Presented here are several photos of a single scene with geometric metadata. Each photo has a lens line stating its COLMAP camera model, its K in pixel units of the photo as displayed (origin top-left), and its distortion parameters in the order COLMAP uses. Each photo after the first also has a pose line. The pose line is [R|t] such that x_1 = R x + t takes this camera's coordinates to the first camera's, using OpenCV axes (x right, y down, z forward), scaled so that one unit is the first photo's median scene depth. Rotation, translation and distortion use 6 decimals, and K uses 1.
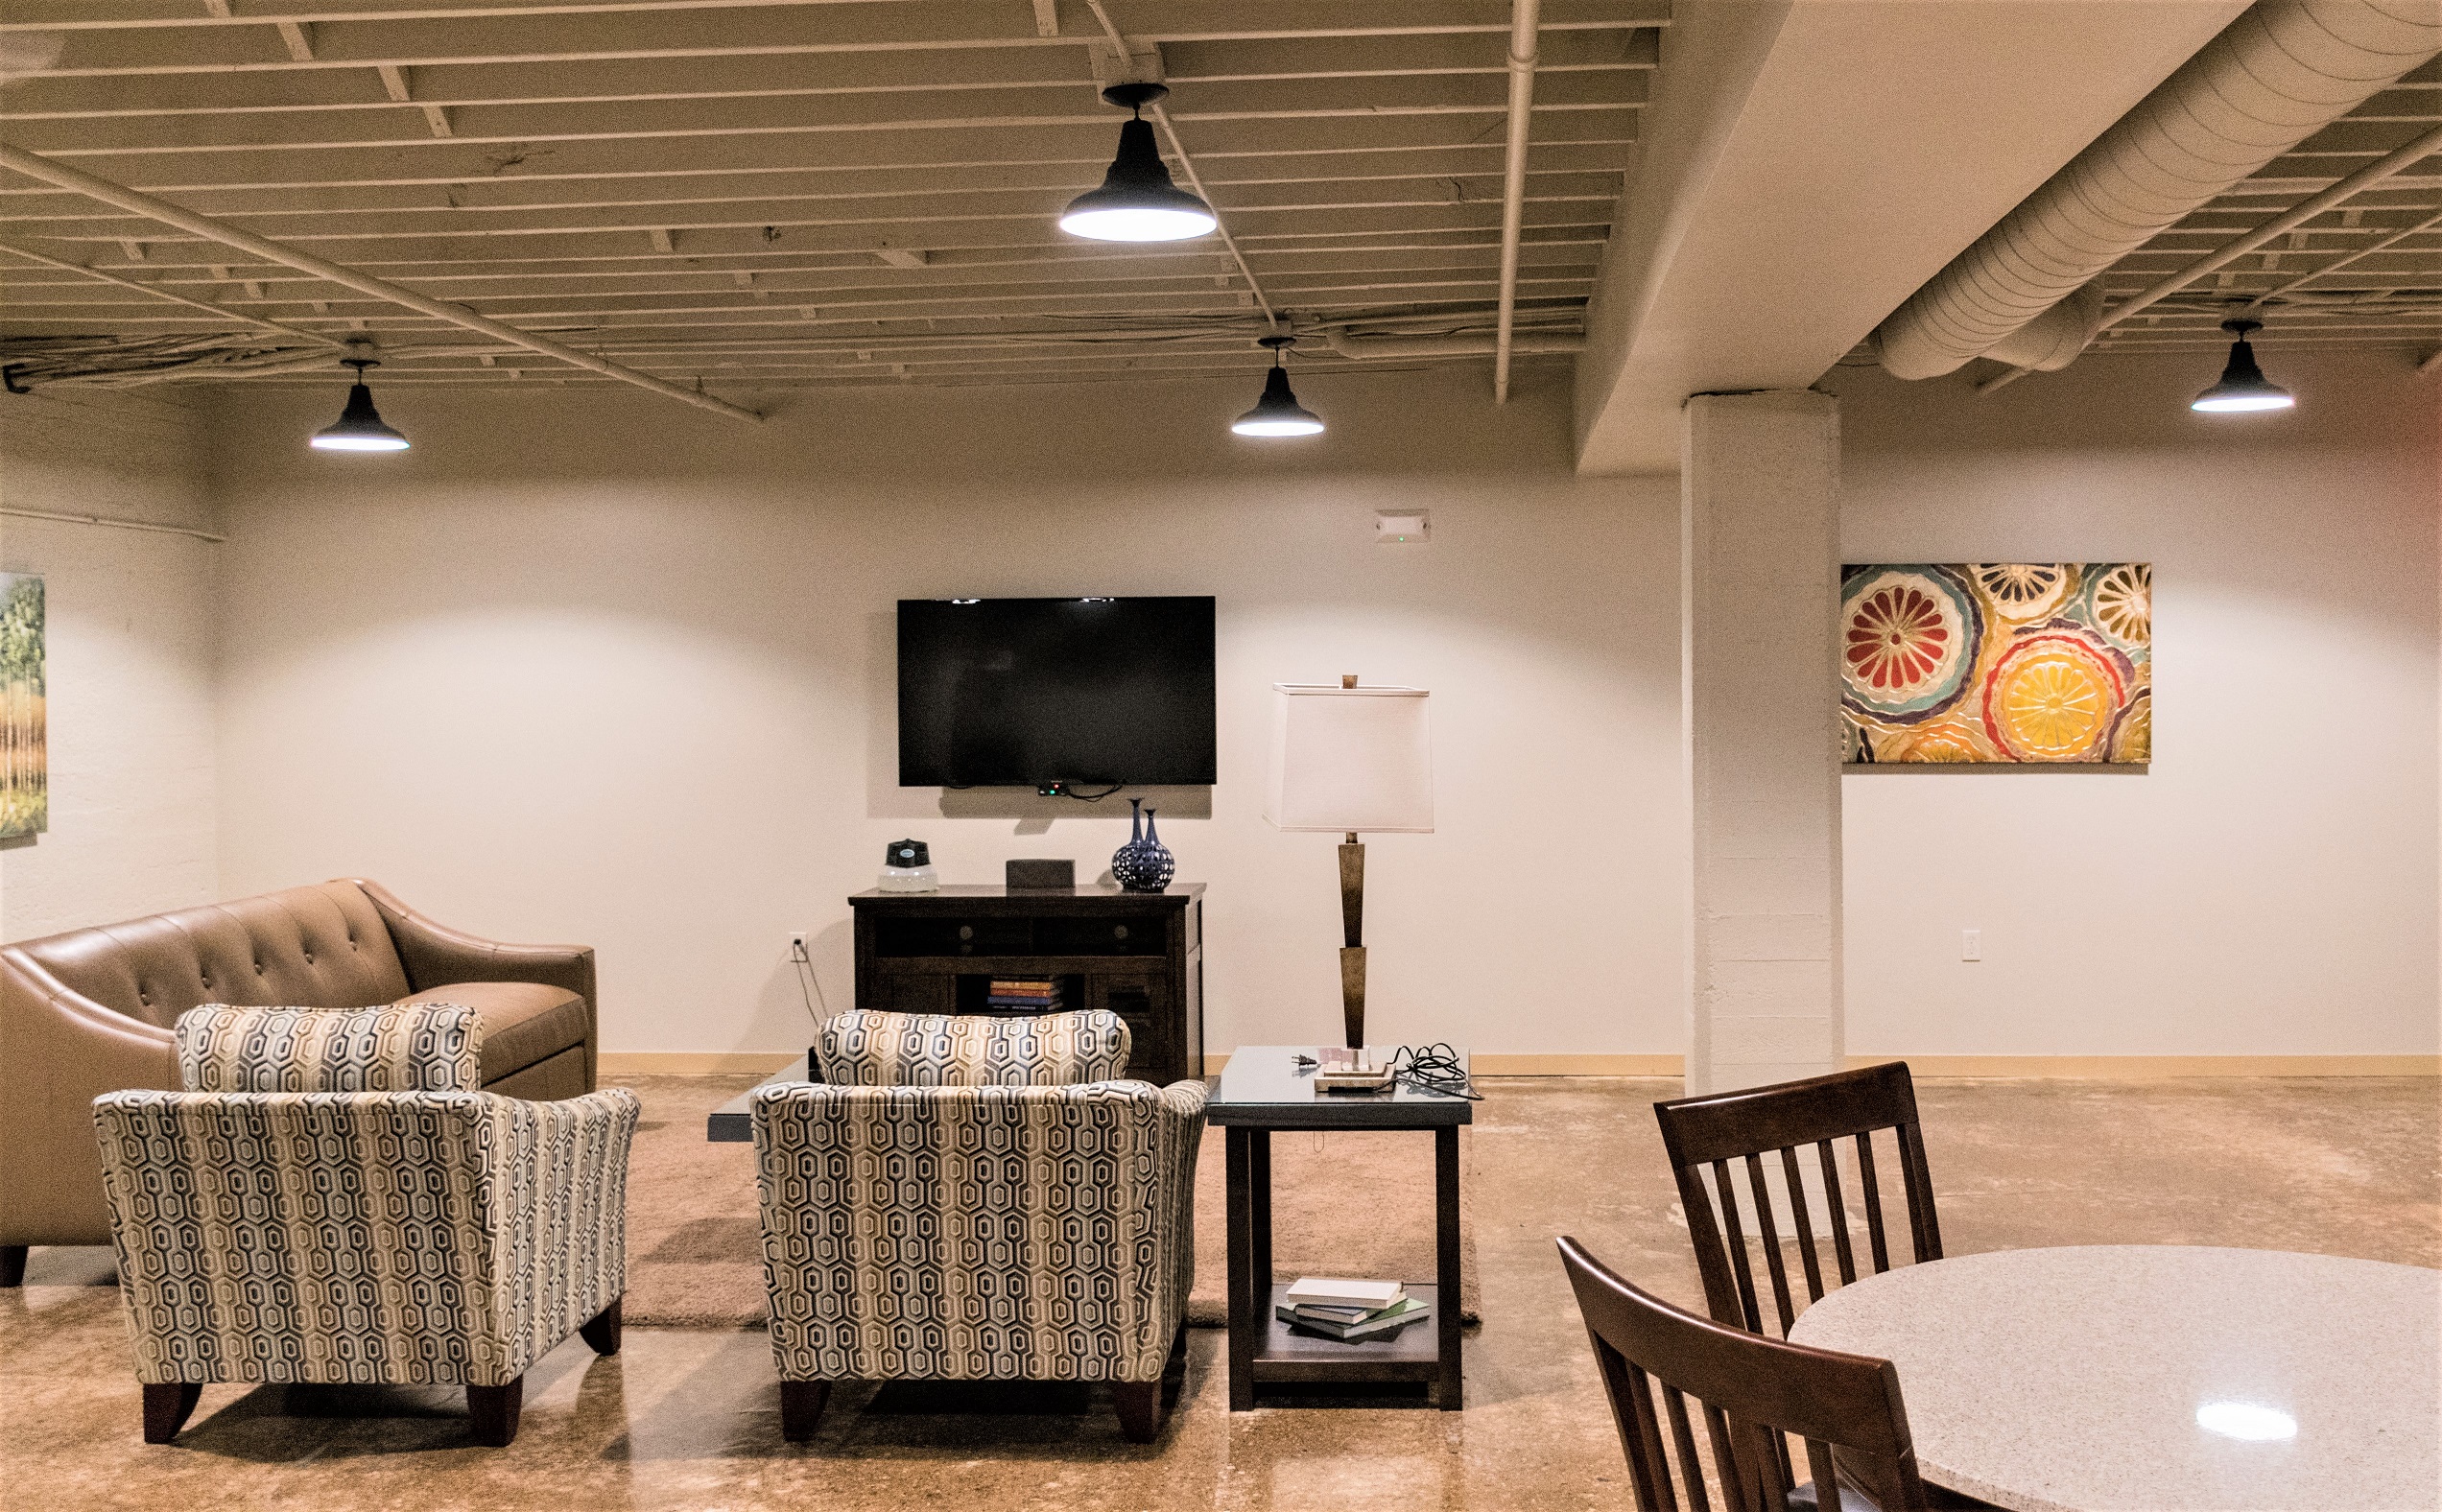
lens RADIAL K [[2271.8, 0, 1221.0], [0, 2271.8, 628.0], [0, 0, 1]] dist [0.000633, -0.005887]
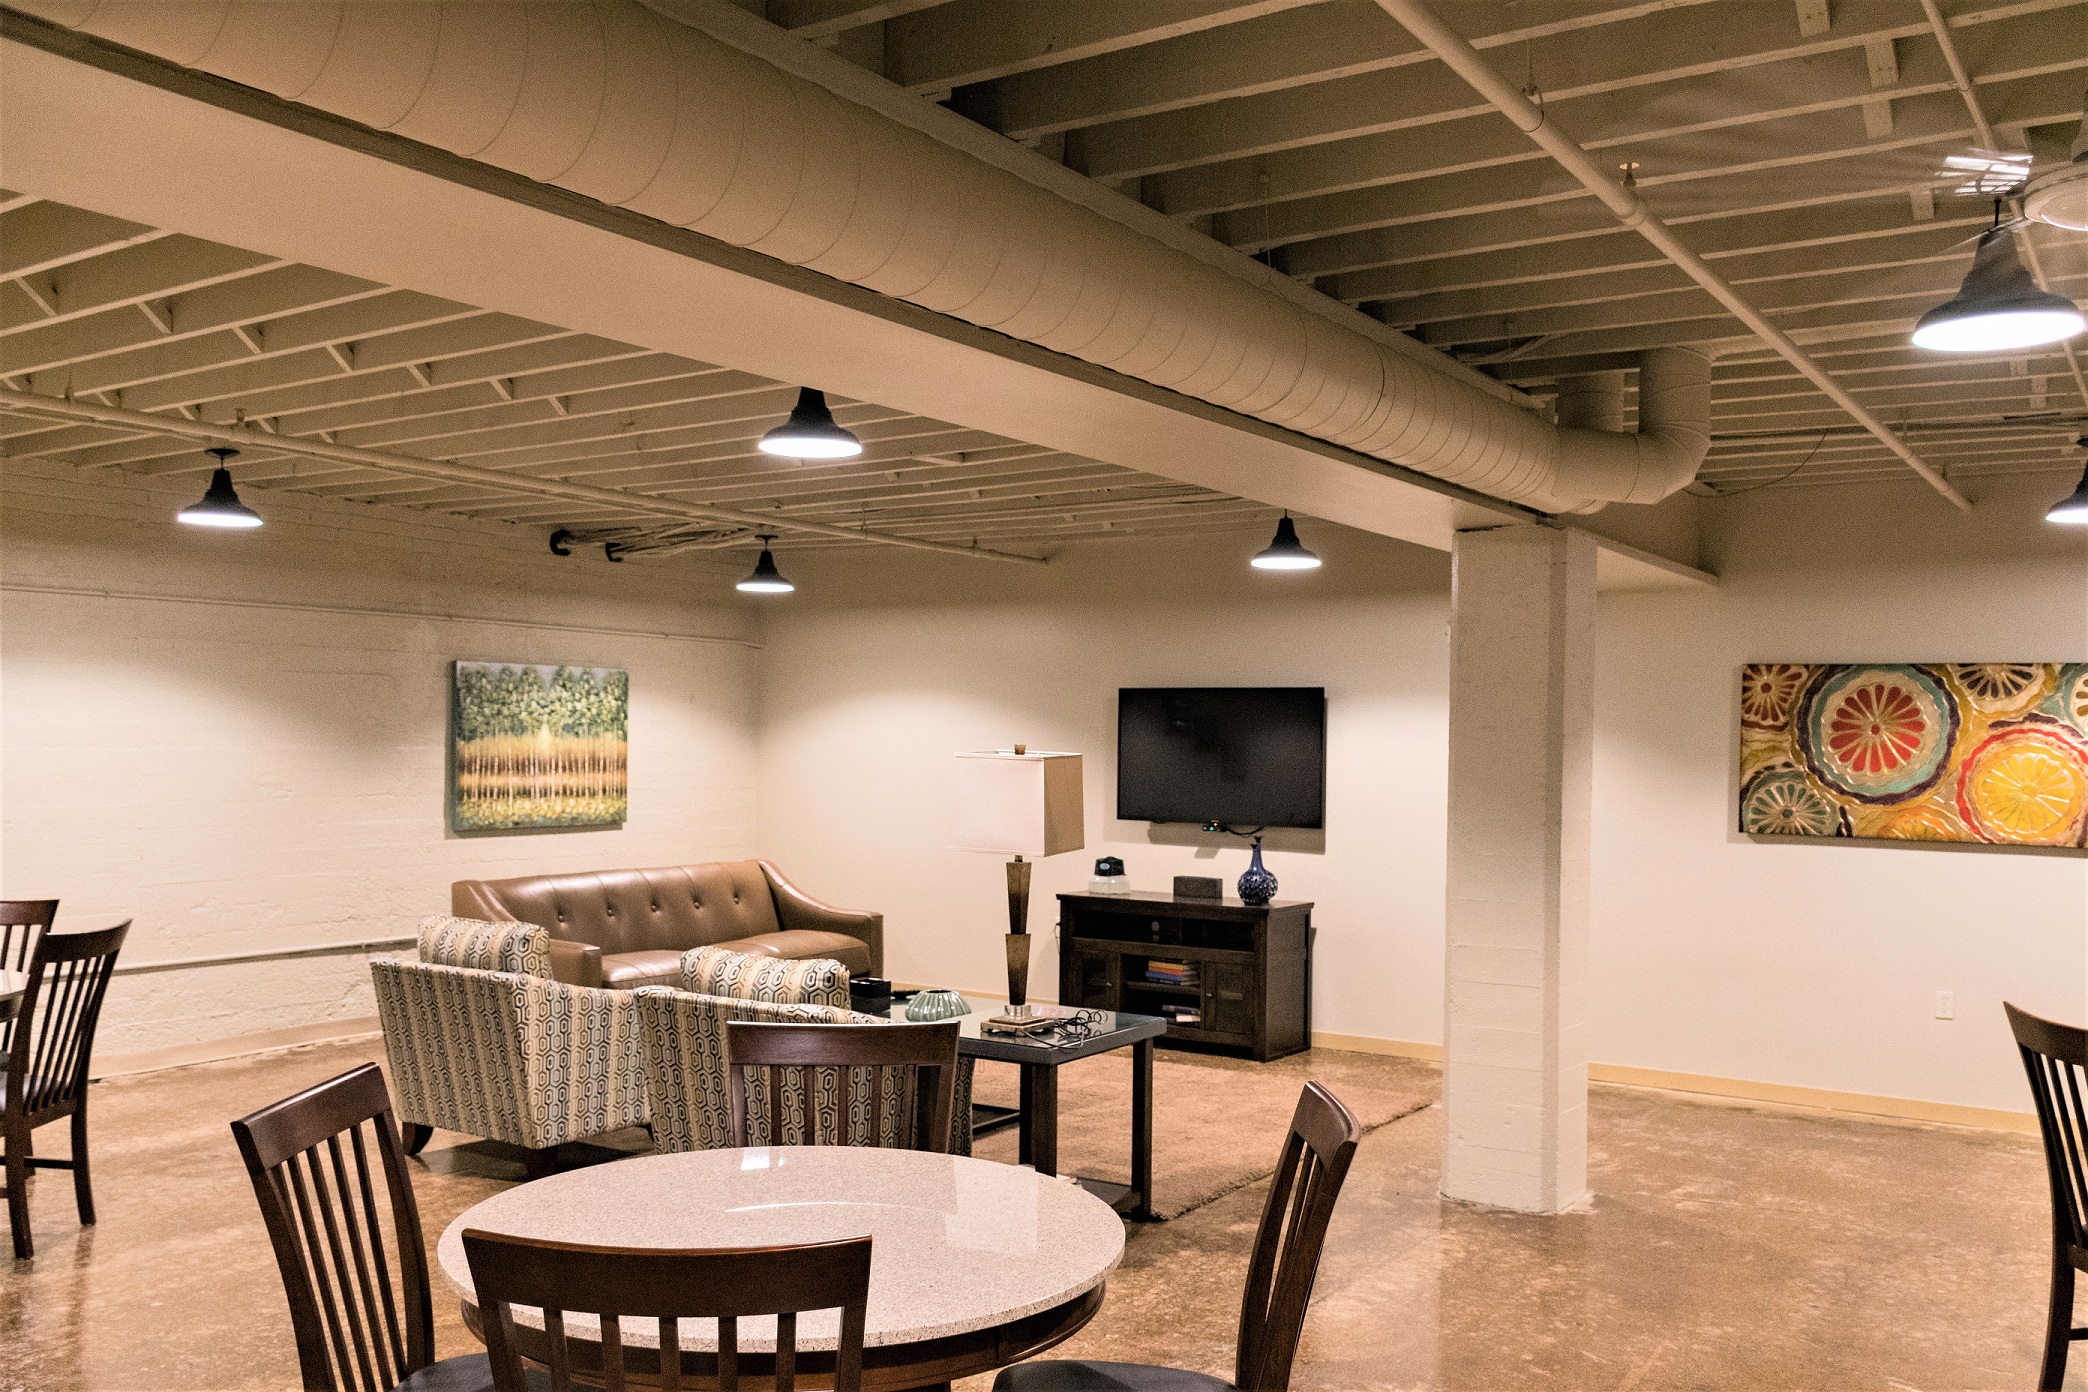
lens RADIAL K [[1765.1, 0, 1044.0], [0, 1765.1, 696.0], [0, 0, 1]] dist [-0.004886, 0.000354]
pose [[0.863247, 0.010263, -0.504677, 0.384448], [-0.012813, 0.999917, -0.001582, -0.005190], [0.504619, 0.007833, 0.863307, 0.026617]]
